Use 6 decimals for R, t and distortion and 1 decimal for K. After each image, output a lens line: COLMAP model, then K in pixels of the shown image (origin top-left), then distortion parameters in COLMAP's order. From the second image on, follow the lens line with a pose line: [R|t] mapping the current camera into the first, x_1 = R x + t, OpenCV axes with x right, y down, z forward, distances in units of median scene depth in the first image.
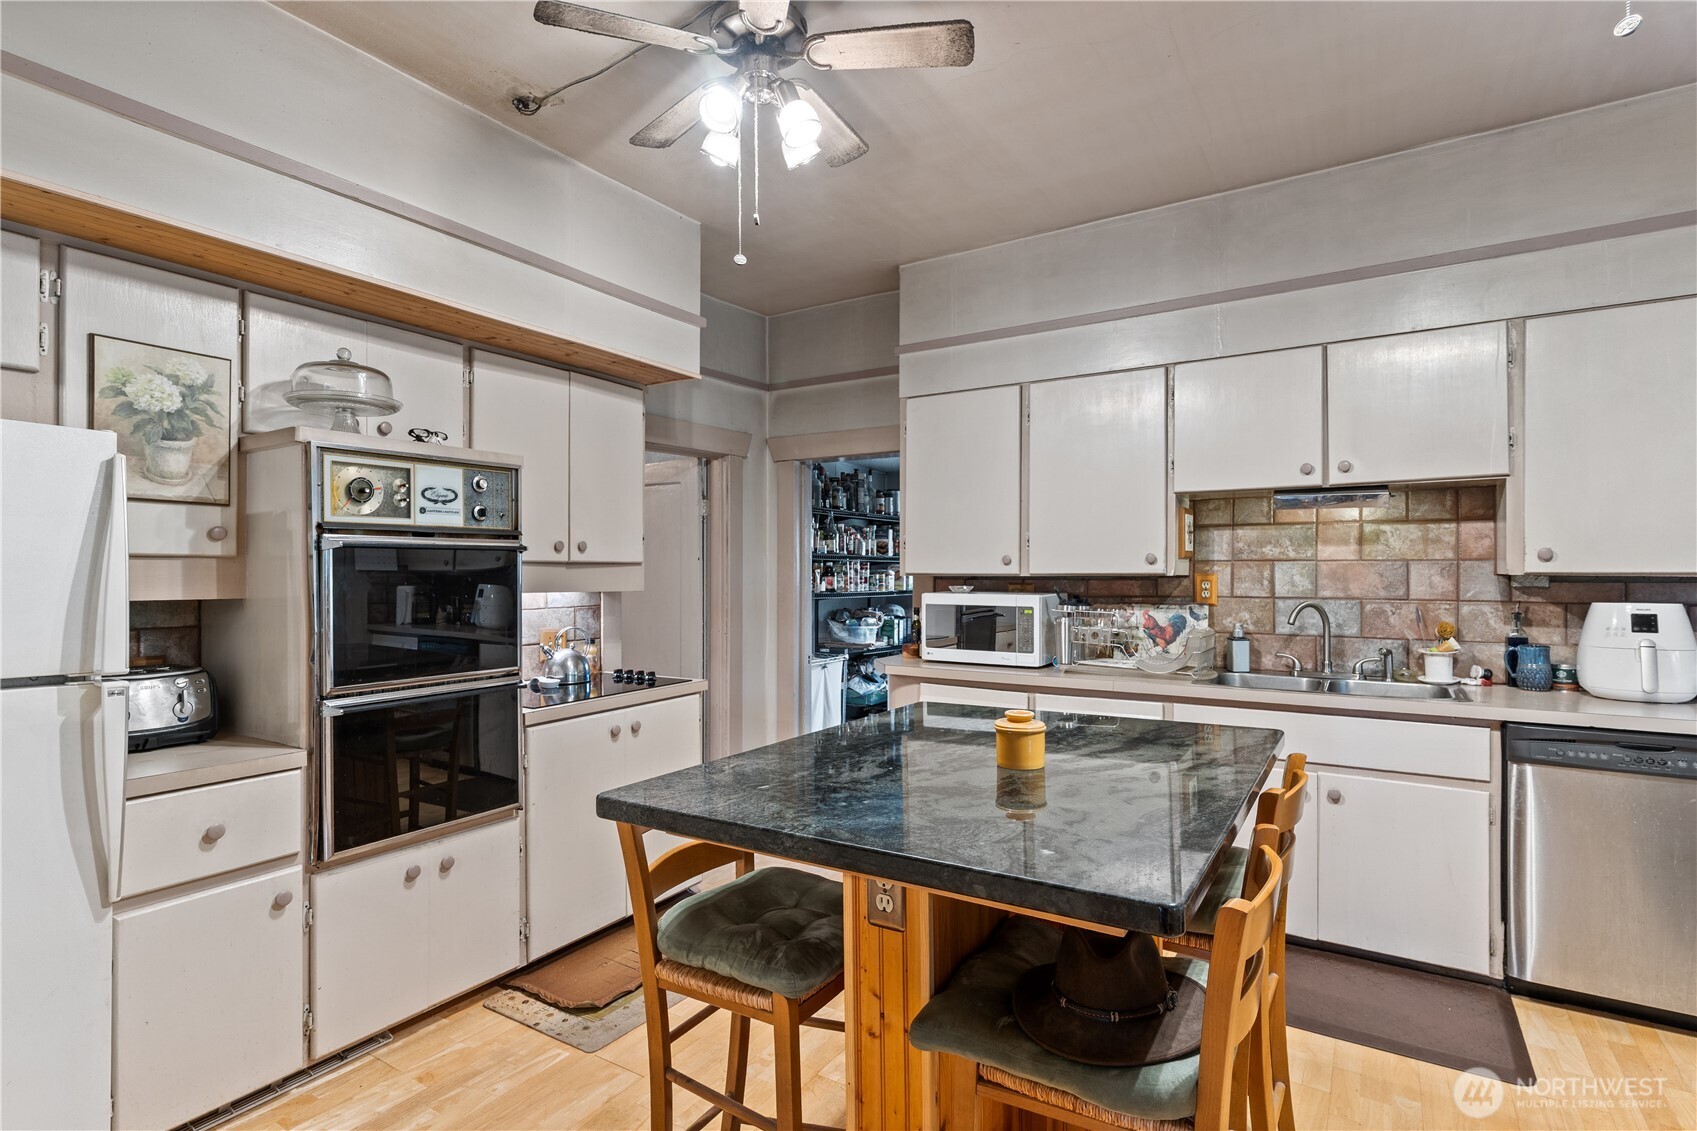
lens RADIAL K [[823.2, 0, 850.6], [0, 823.2, 566.8], [0, 0, 1]] dist [0.001654, -0.000288]
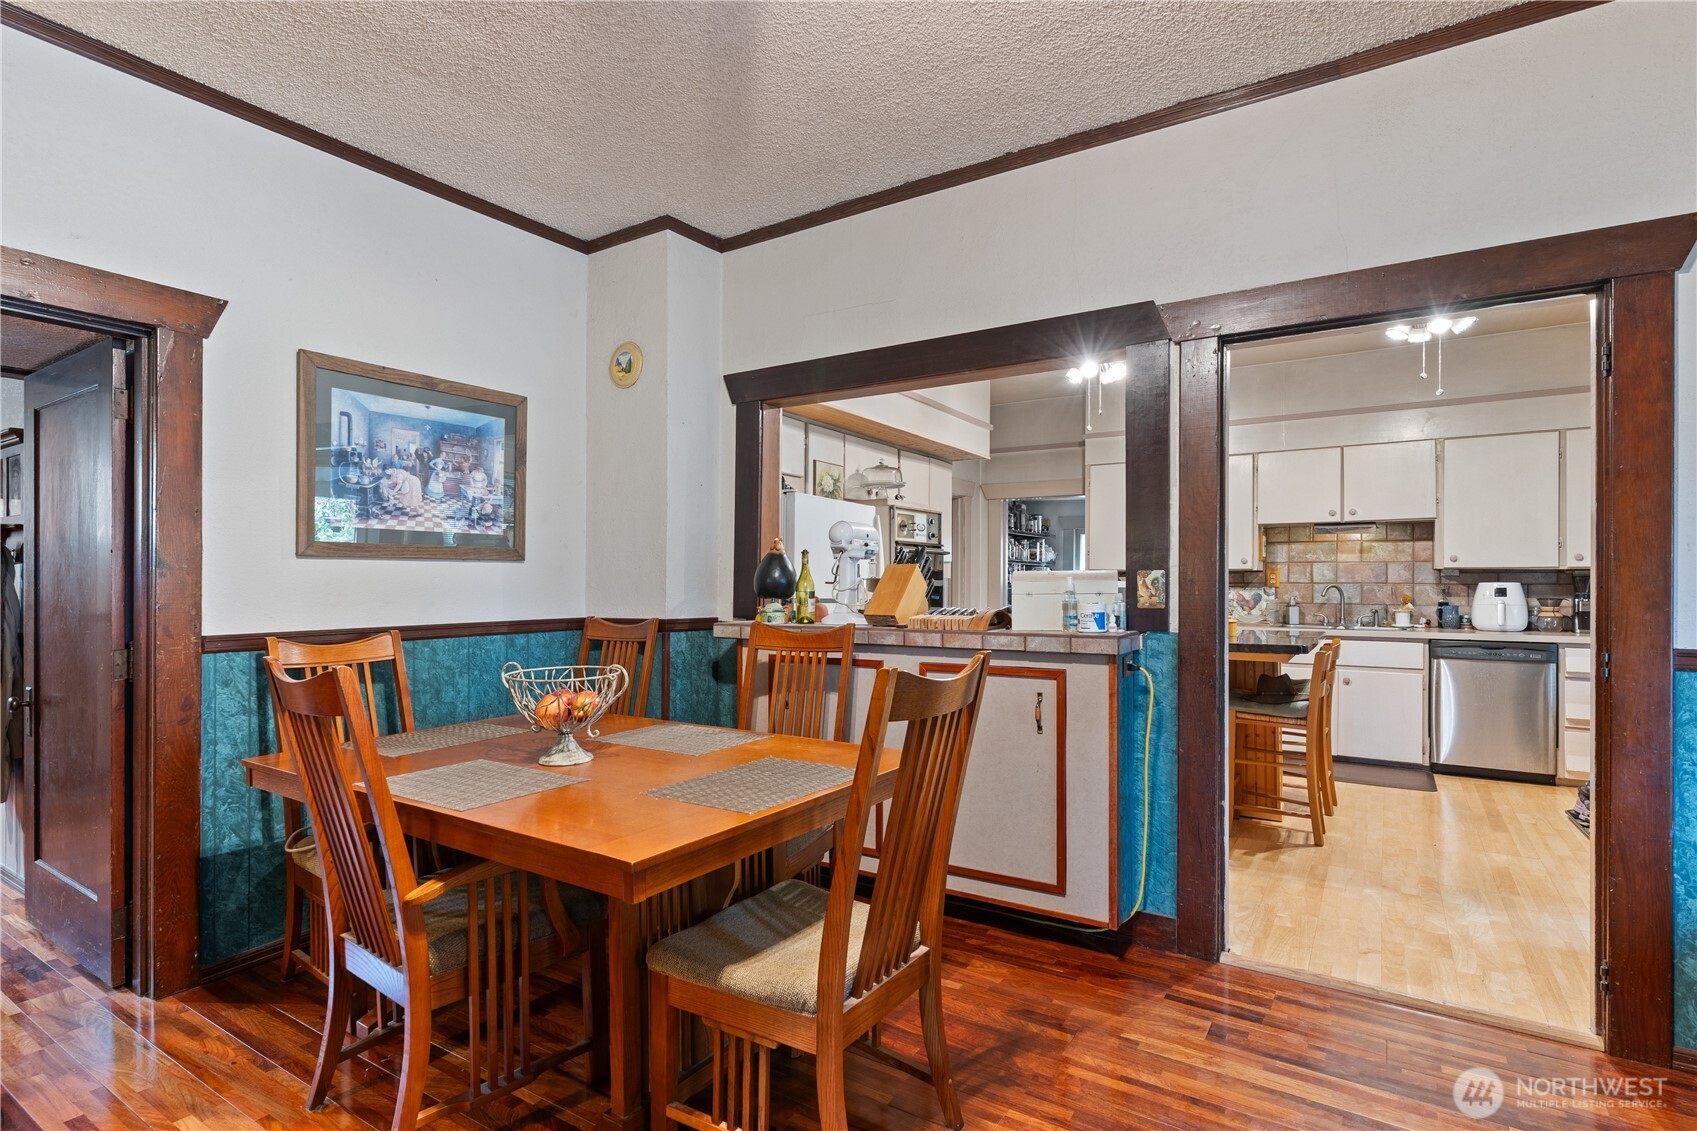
lens RADIAL K [[823.2, 0, 845.1], [0, 823.2, 578.4], [0, 0, 1]] dist [0.001654, -0.000288]
pose [[0.999917, 0.005129, -0.011780, -0.539183], [-0.005118, 0.999986, 0.000950, 0.035066], [0.011785, -0.000889, 0.999930, -0.899476]]
